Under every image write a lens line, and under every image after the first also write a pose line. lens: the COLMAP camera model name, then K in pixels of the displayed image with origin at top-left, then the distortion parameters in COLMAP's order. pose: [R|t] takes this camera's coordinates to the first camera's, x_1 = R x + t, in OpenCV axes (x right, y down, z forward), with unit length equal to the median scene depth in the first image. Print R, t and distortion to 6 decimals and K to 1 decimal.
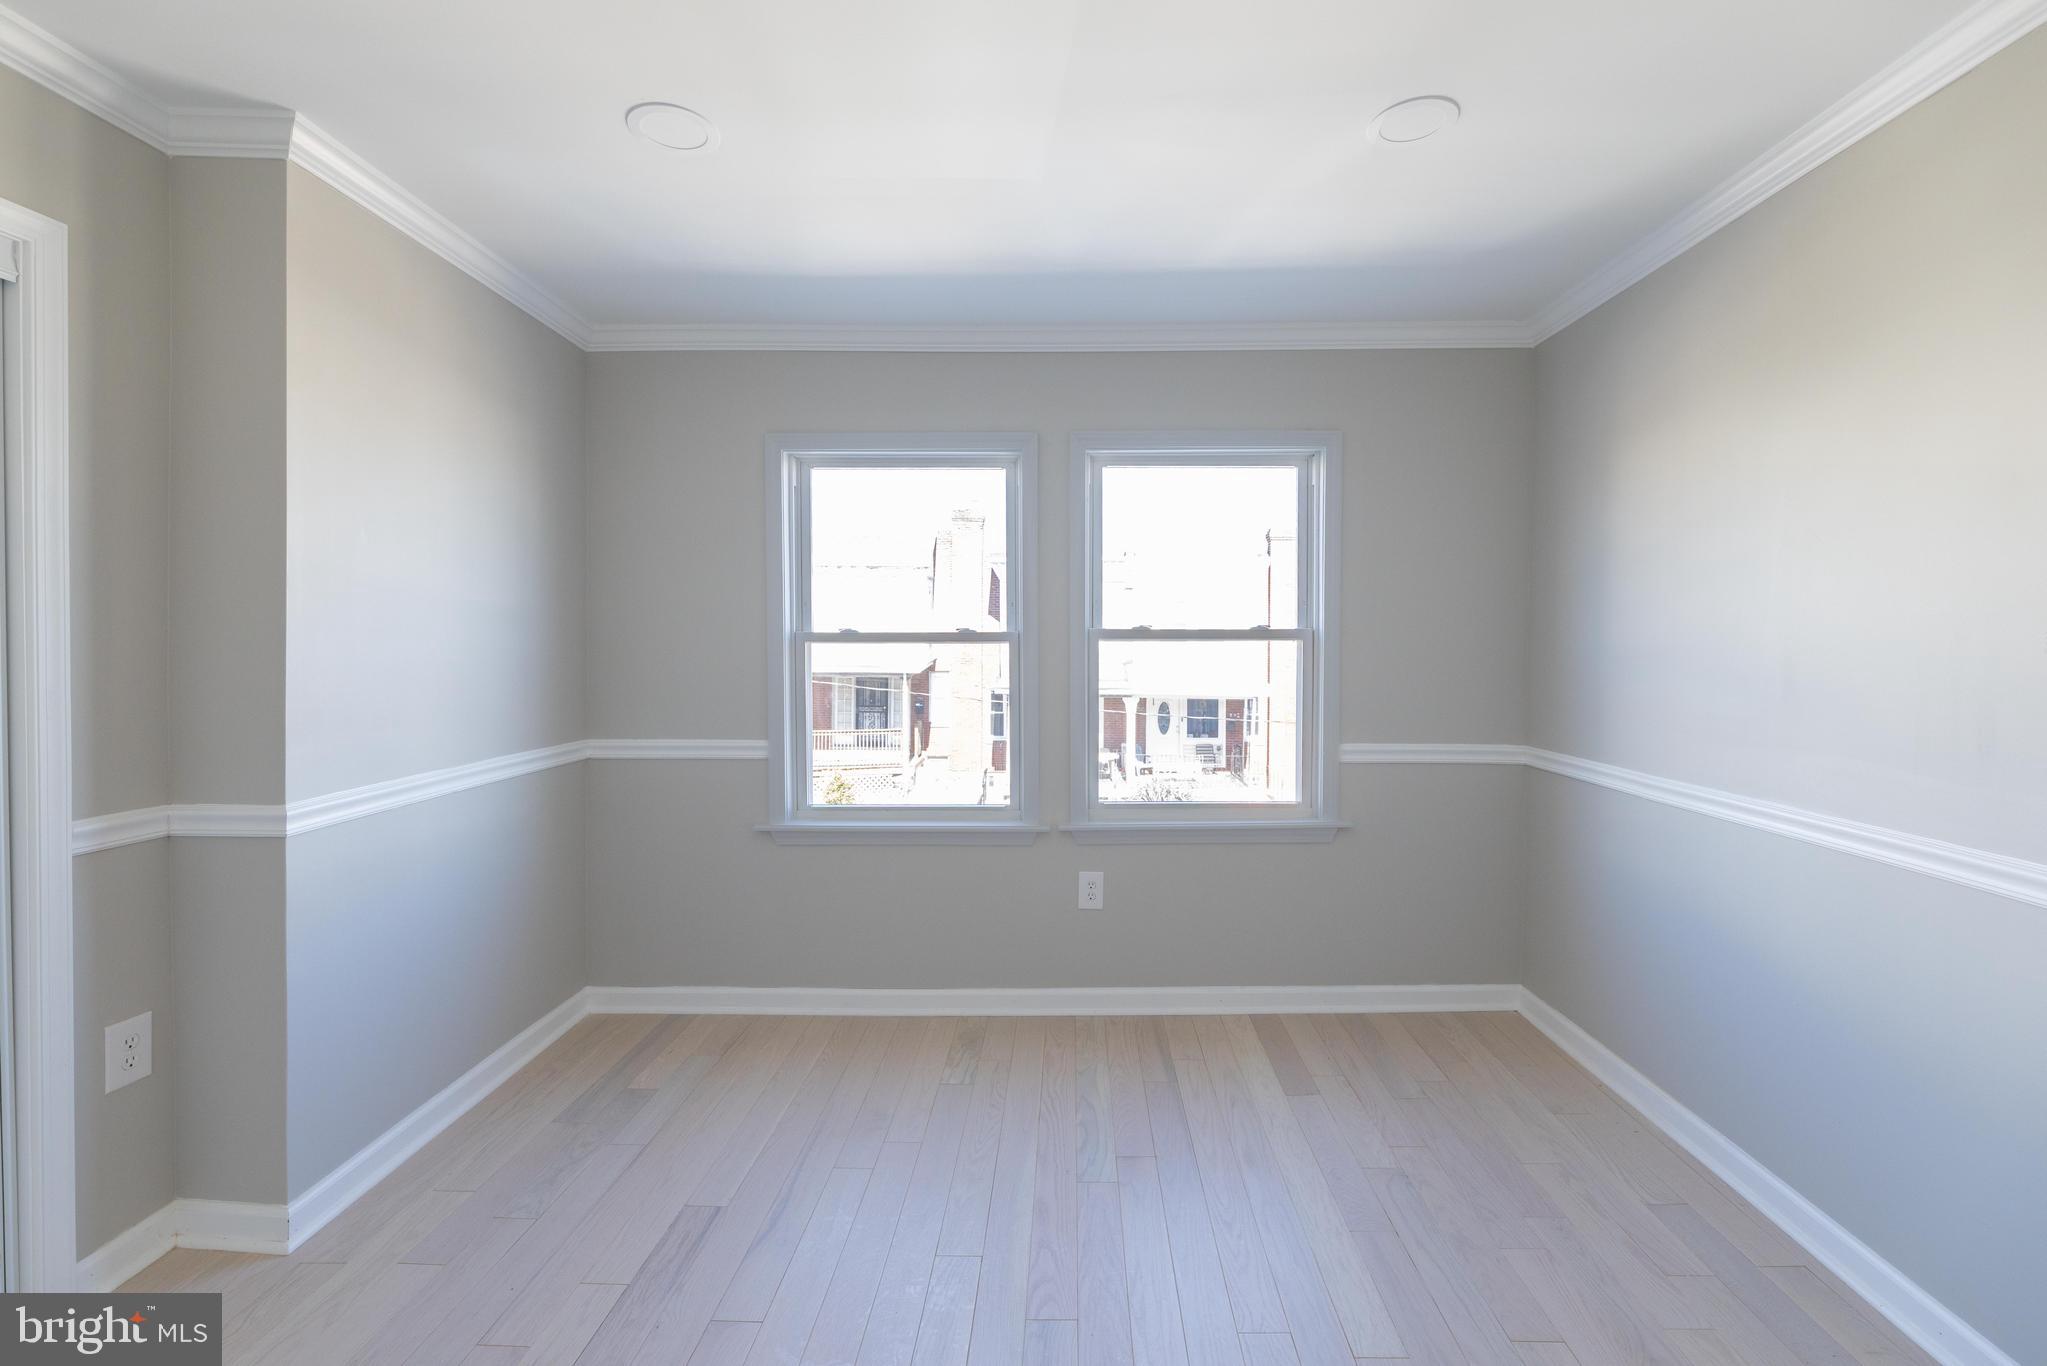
lens RADIAL K [[903.2, 0, 1116.1], [0, 903.2, 667.0], [0, 0, 1]] dist [-0.000835, -0.000479]
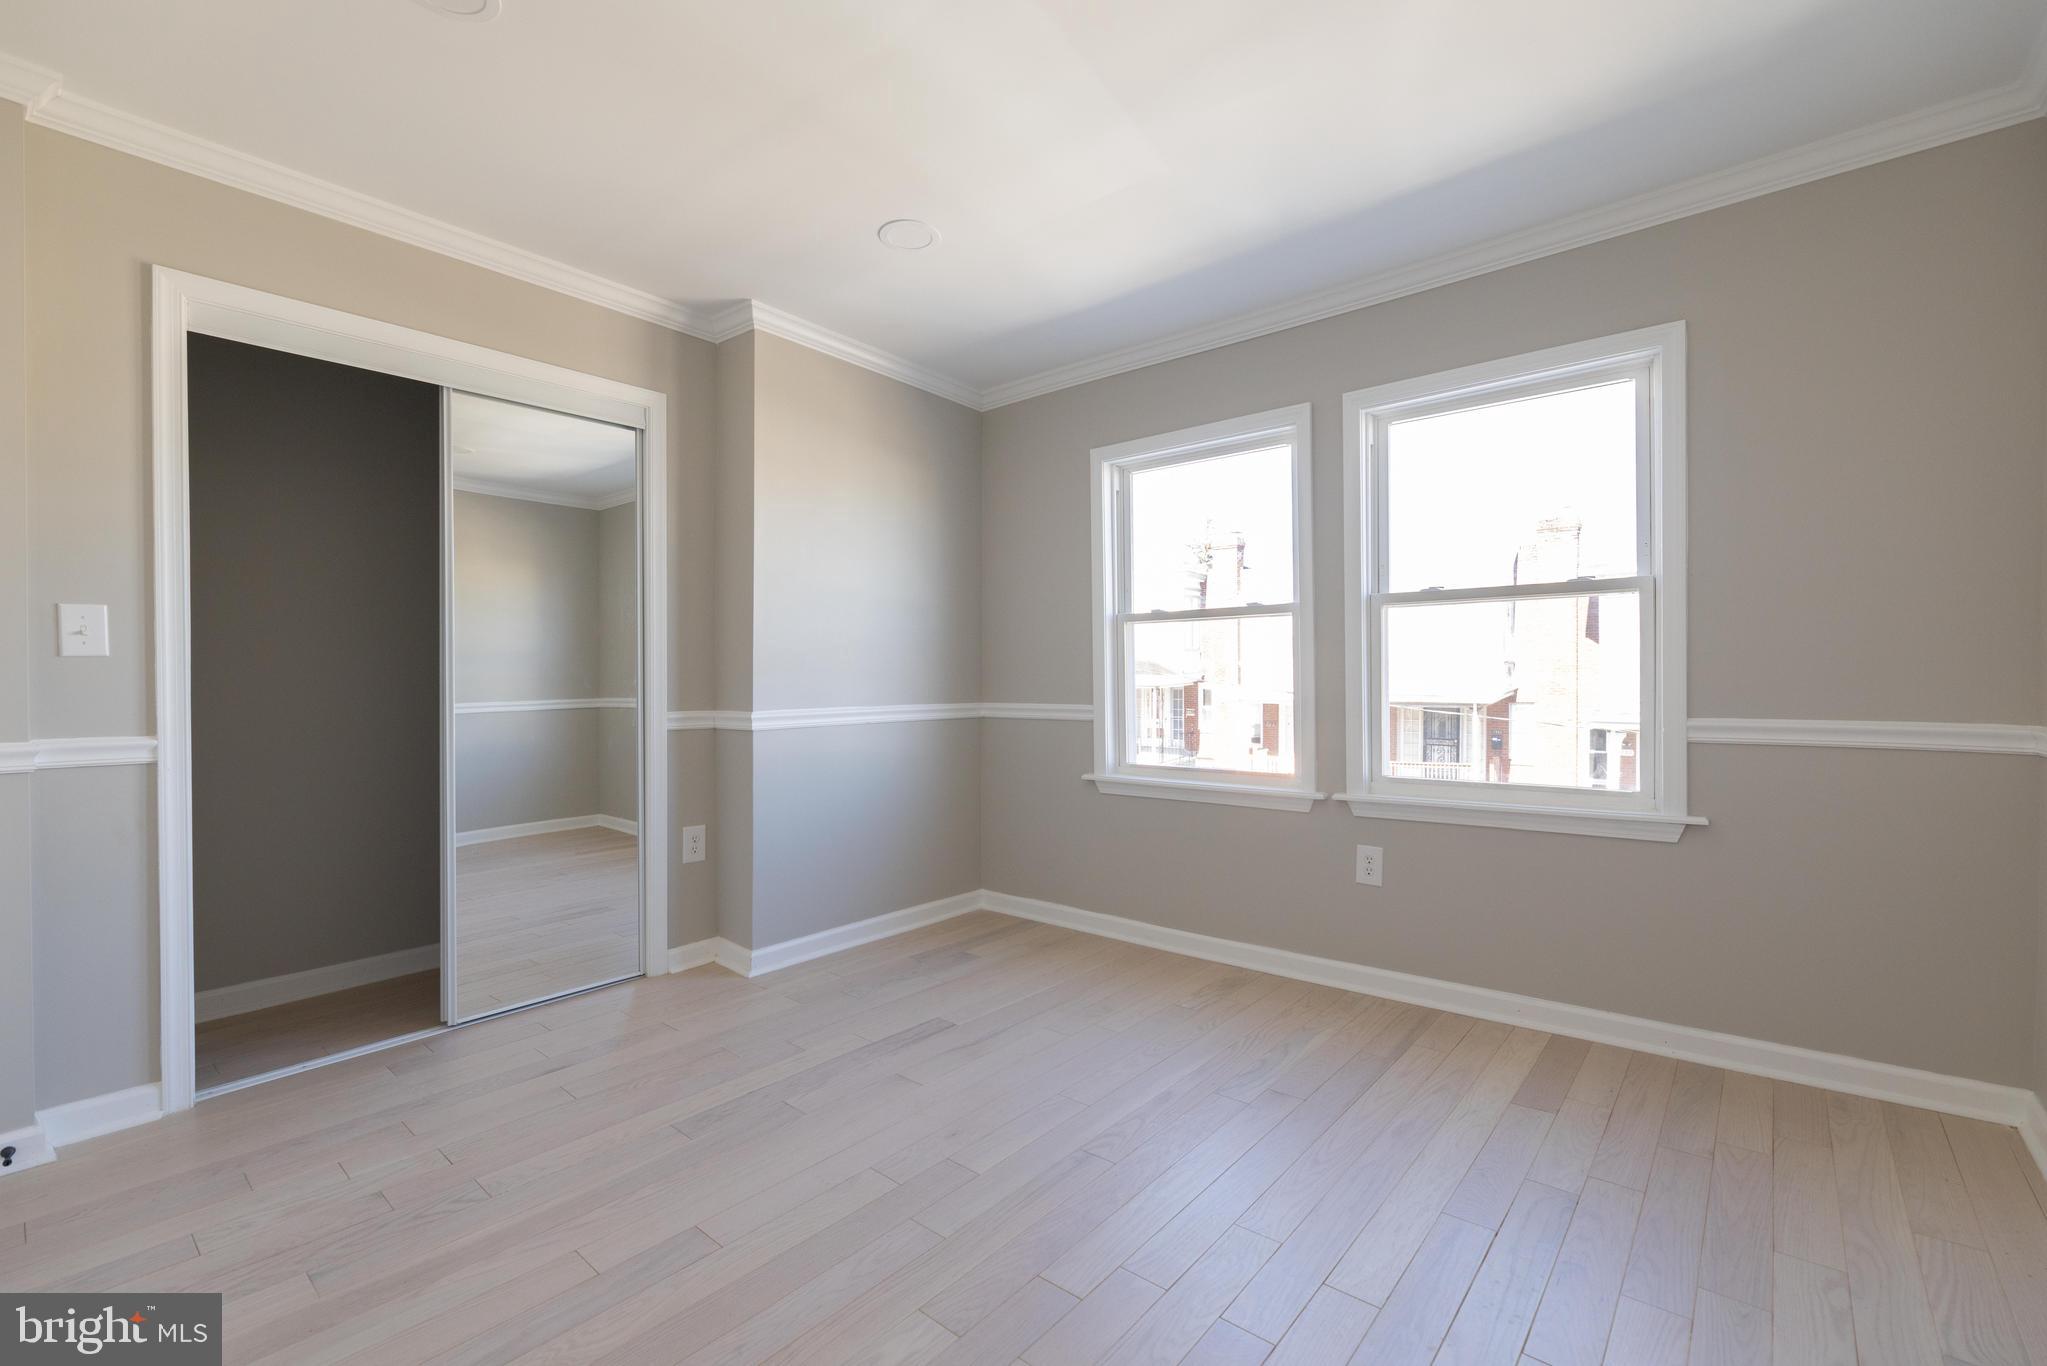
lens RADIAL K [[903.2, 0, 1021.6], [0, 903.2, 693.0], [0, 0, 1]] dist [-0.000835, -0.000479]
pose [[0.757770, 0.000372, -0.652521, 0.341160], [-0.004964, 0.999974, -0.005194, 0.075615], [0.652503, 0.007175, 0.757753, 0.030868]]
